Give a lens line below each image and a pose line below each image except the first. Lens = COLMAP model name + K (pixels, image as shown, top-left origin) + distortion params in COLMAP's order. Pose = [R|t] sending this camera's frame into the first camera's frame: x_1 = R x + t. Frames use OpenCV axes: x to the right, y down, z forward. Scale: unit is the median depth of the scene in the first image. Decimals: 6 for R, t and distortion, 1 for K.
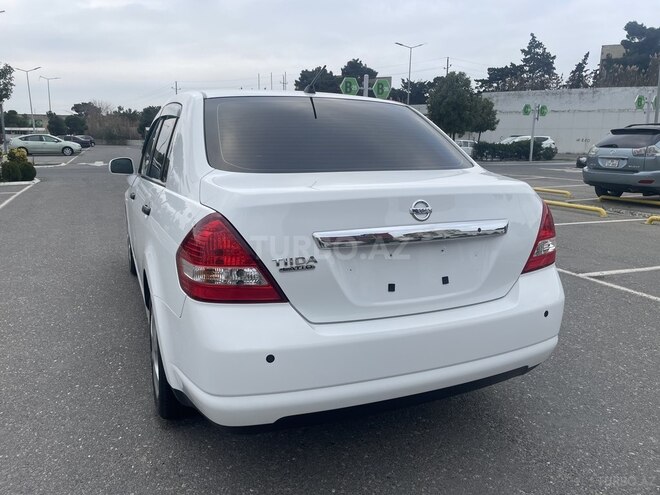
lens RADIAL K [[498.1, 0, 300.7], [0, 498.1, 266.1], [0, 0, 1]] dist [0.005701, -0.010221]
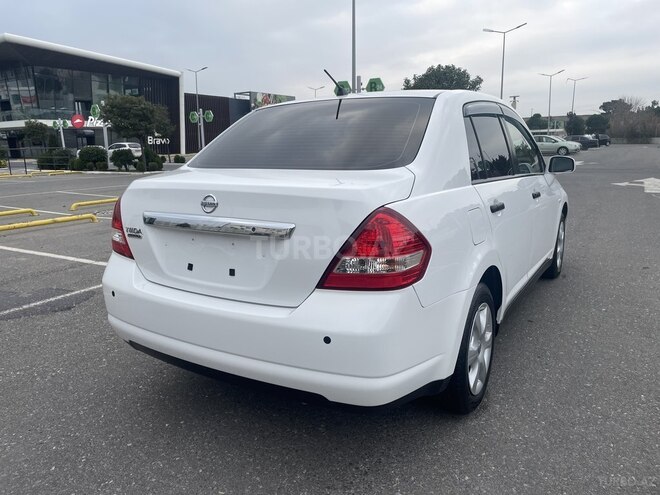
lens RADIAL K [[493.1, 0, 330.0], [0, 493.1, 247.5], [0, 0, 1]] dist [0.069051, -0.091098]
pose [[0.584835, 0.145704, -0.797959, 1.259343], [-0.173931, 0.983379, 0.052084, -0.115555], [0.792285, 0.108329, 0.600457, 0.537944]]
